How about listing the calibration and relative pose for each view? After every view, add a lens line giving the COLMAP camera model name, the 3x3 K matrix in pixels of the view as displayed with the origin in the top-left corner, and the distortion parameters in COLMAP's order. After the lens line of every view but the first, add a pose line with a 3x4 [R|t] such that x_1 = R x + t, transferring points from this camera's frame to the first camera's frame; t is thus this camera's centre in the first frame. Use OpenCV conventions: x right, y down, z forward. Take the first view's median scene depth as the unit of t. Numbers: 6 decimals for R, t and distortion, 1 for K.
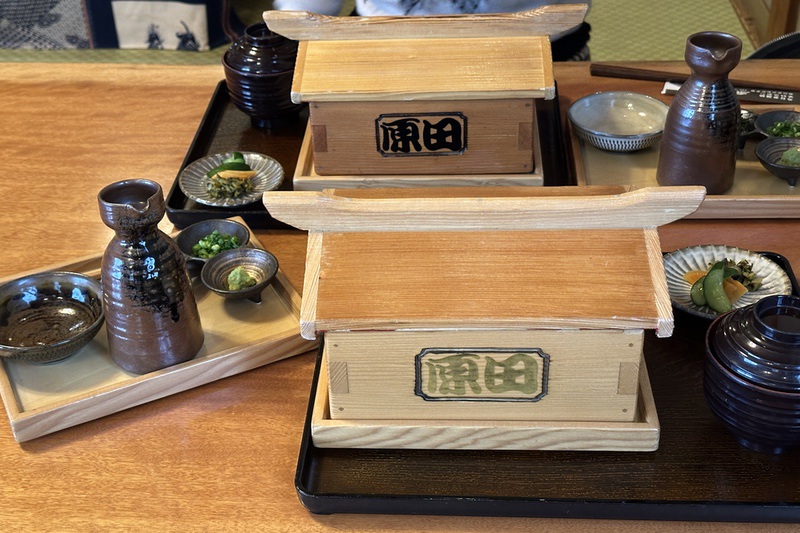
lens RADIAL K [[1123.7, 0, 403.0], [0, 1123.7, 255.4], [0, 0, 1]] dist [0.104049, -0.049562]
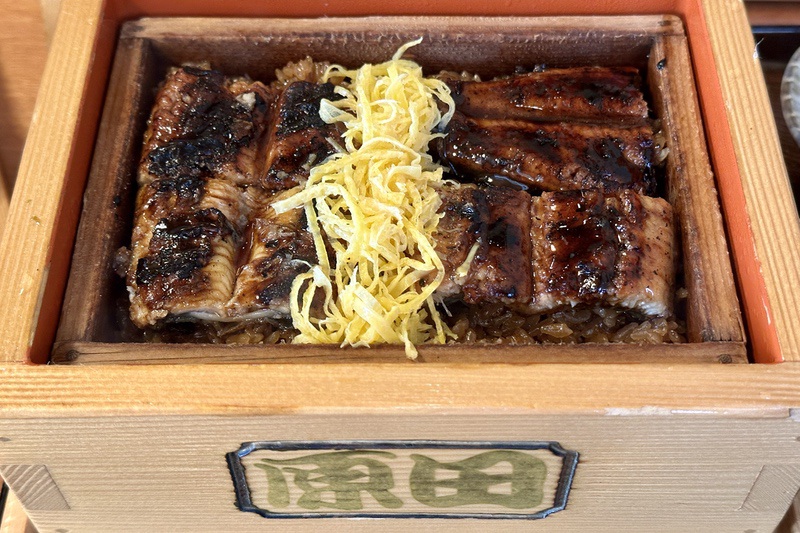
lens RADIAL K [[1123.7, 0, 403.0], [0, 1123.7, 255.4], [0, 0, 1]] dist [0.104049, -0.049562]
pose [[0.999257, -0.015717, 0.035182, 0.040818], [0.001914, 0.932146, 0.362077, -0.077319], [-0.038485, -0.361741, 0.931484, 0.470507]]
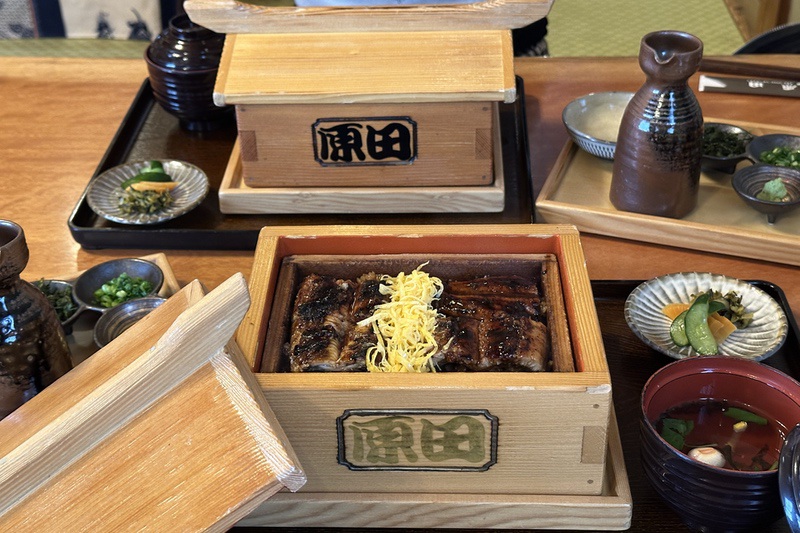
lens RADIAL K [[1151.7, 0, 401.1], [0, 1151.7, 234.7], [0, 0, 1]] dist [0.102088, -0.003948]
pose [[0.999915, -0.000095, 0.013072, 0.033184], [0.000244, 0.999935, -0.011396, -0.025161], [-0.013070, 0.011398, 0.999850, 0.105742]]
